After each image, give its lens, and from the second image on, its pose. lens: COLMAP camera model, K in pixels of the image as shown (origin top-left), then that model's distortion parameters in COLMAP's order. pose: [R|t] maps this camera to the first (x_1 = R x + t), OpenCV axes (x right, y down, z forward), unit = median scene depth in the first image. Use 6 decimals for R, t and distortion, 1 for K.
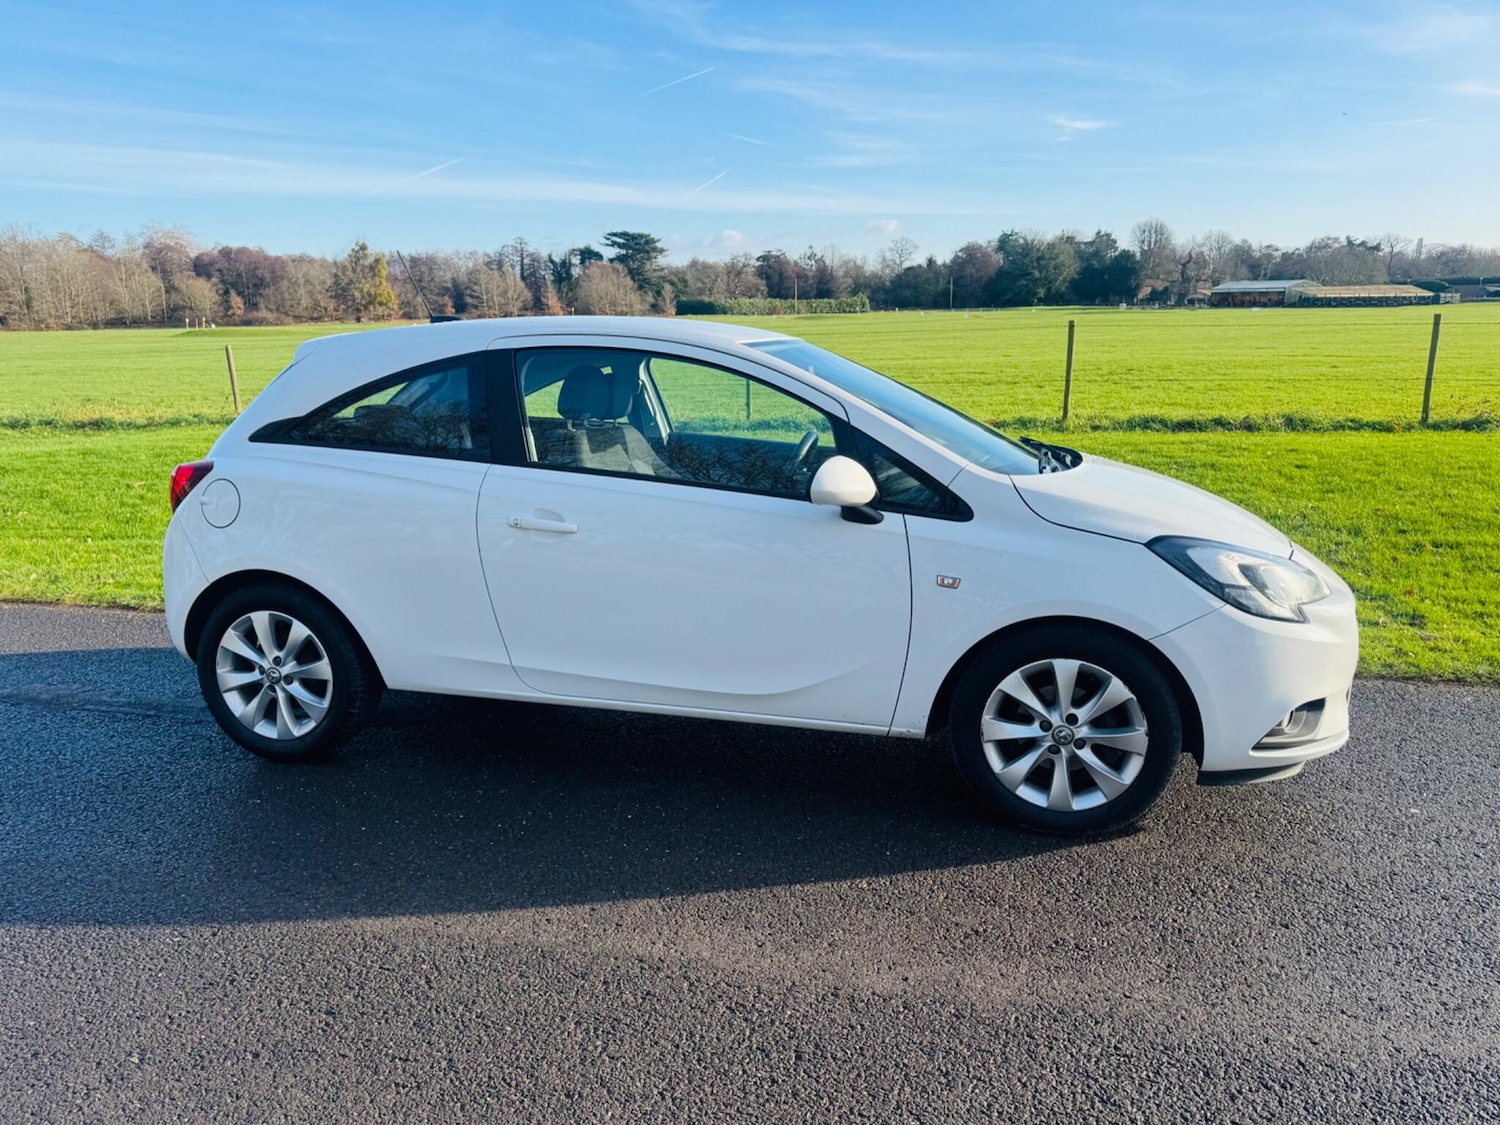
lens RADIAL K [[1055.5, 0, 739.1], [0, 1055.5, 563.9], [0, 0, 1]] dist [0.097549, -0.138778]
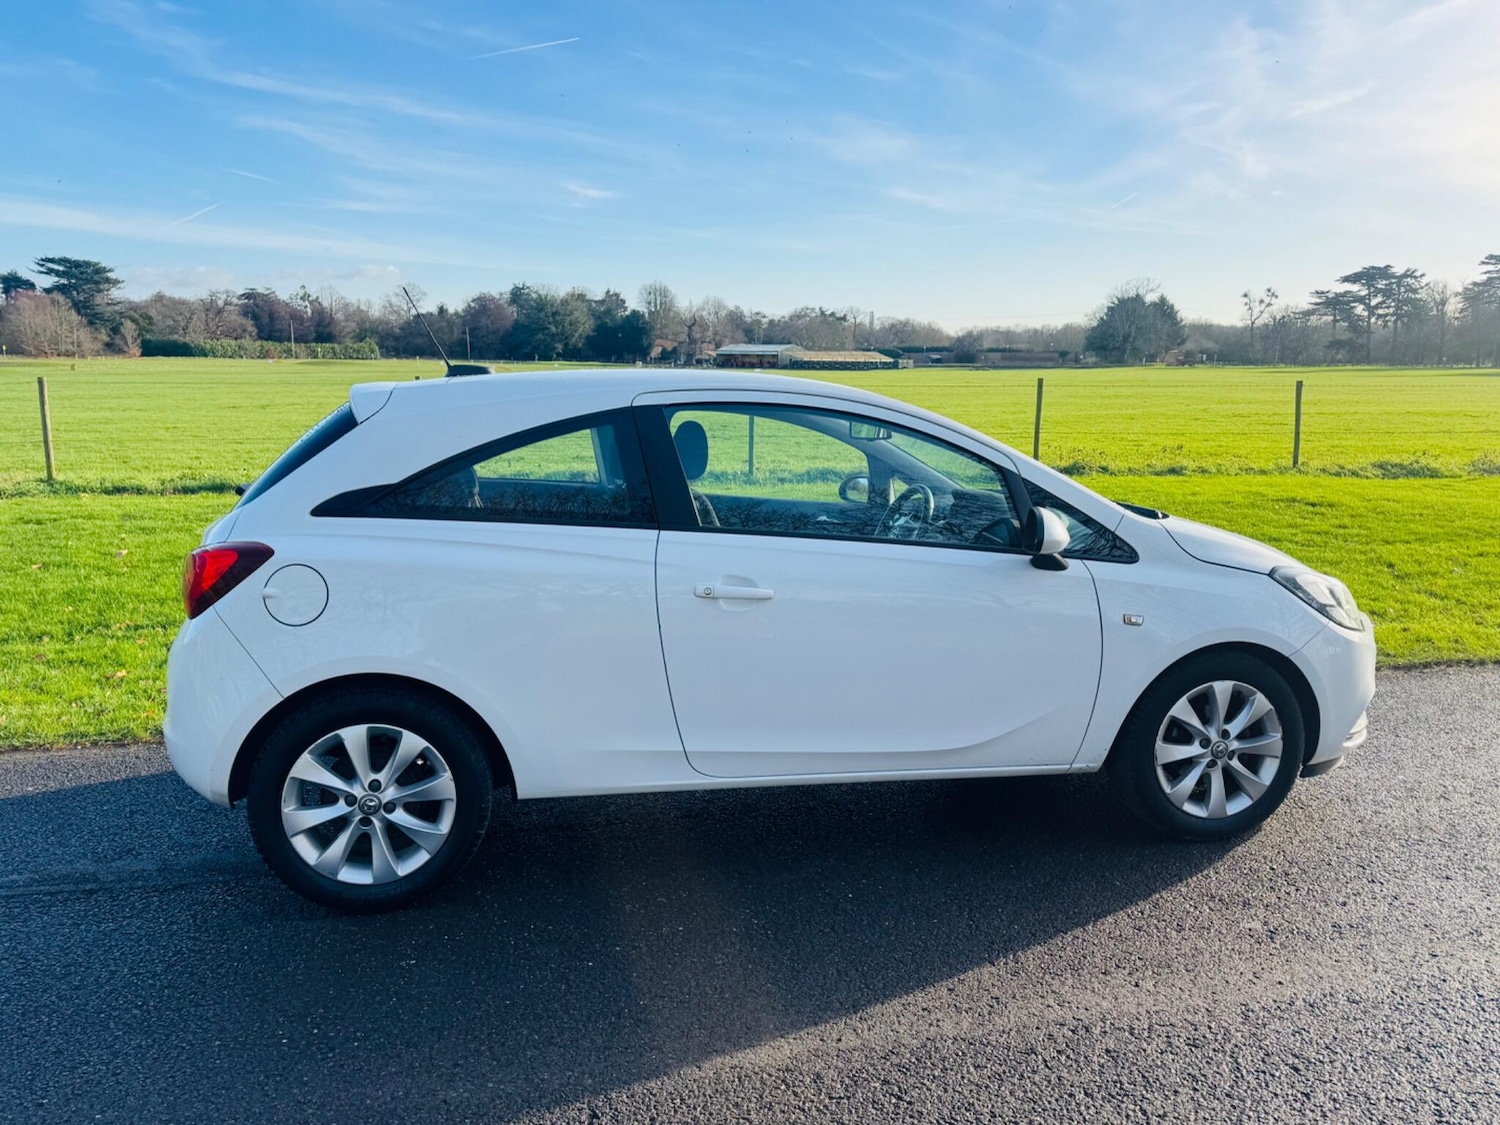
lens RADIAL K [[1110.1, 0, 756.6], [0, 1110.1, 558.2], [0, 0, 1]] dist [0.046205, -0.061759]
pose [[0.902394, -0.049982, 0.428004, -0.565254], [0.075670, 0.996196, -0.043205, -0.023305], [-0.424216, 0.071375, 0.902744, 0.117944]]
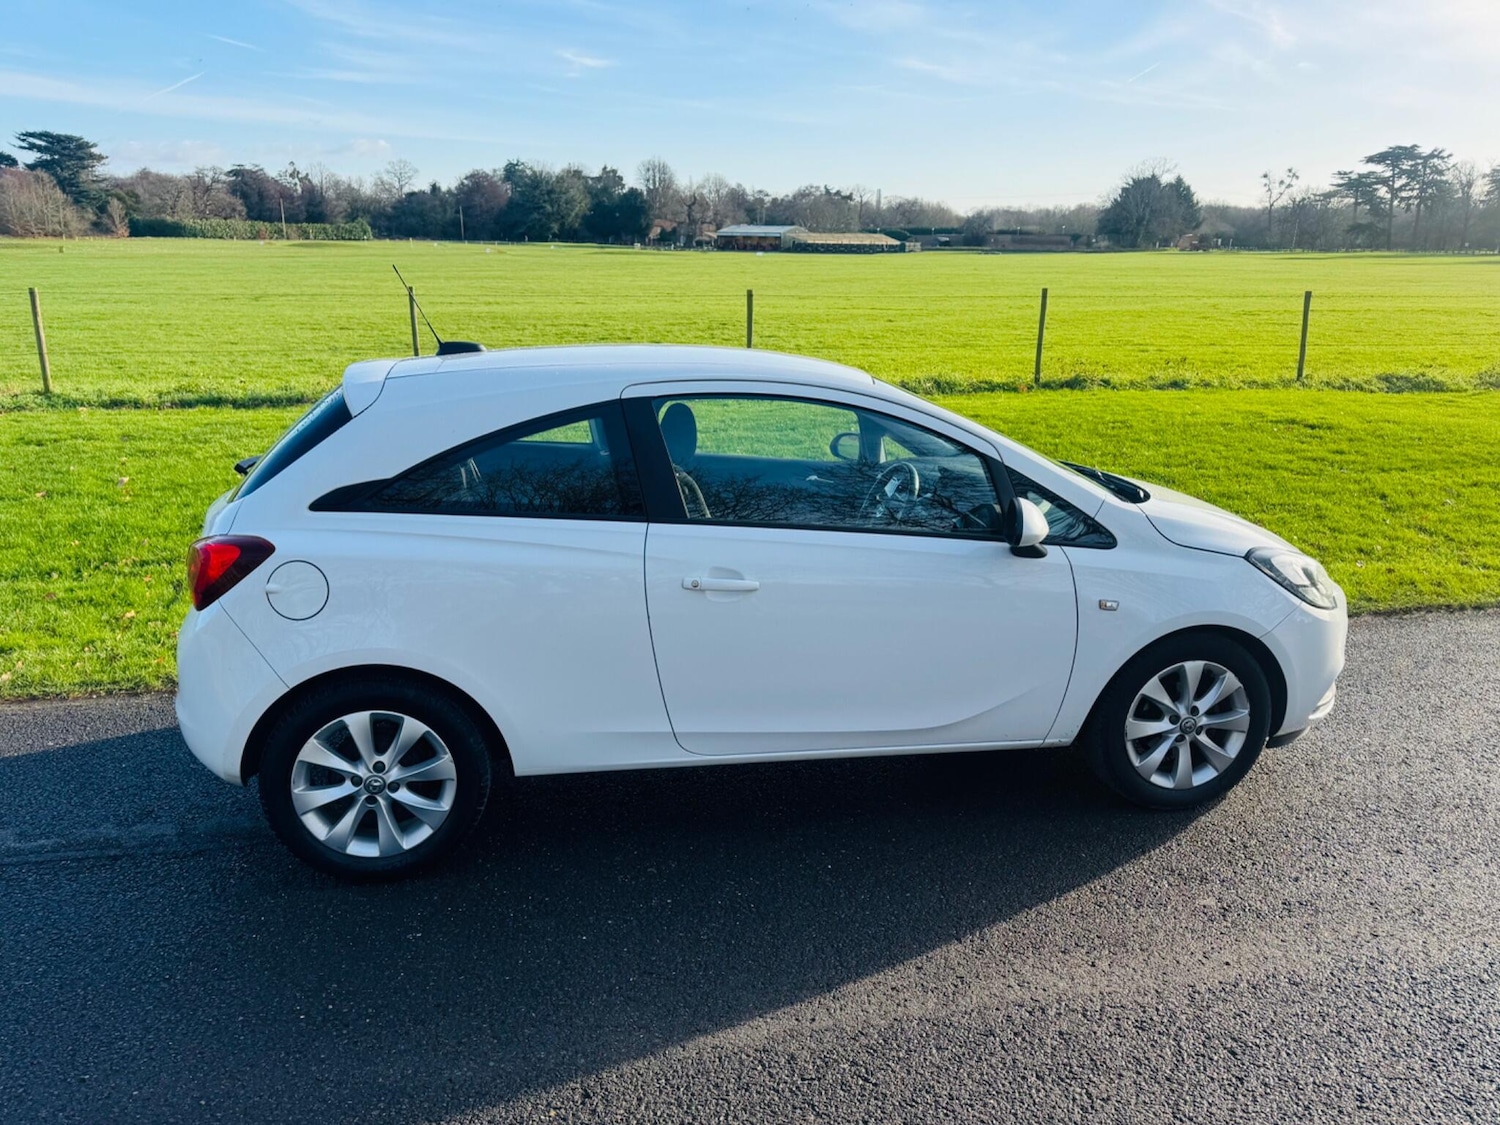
lens RADIAL K [[1118.3, 0, 749.8], [0, 1118.3, 557.7], [0, 0, 1]] dist [0.020110, -0.025760]
pose [[0.905590, -0.086552, 0.415230, -0.561404], [0.069828, 0.996024, 0.055325, -0.110982], [-0.418367, -0.021107, 0.908033, 0.081700]]
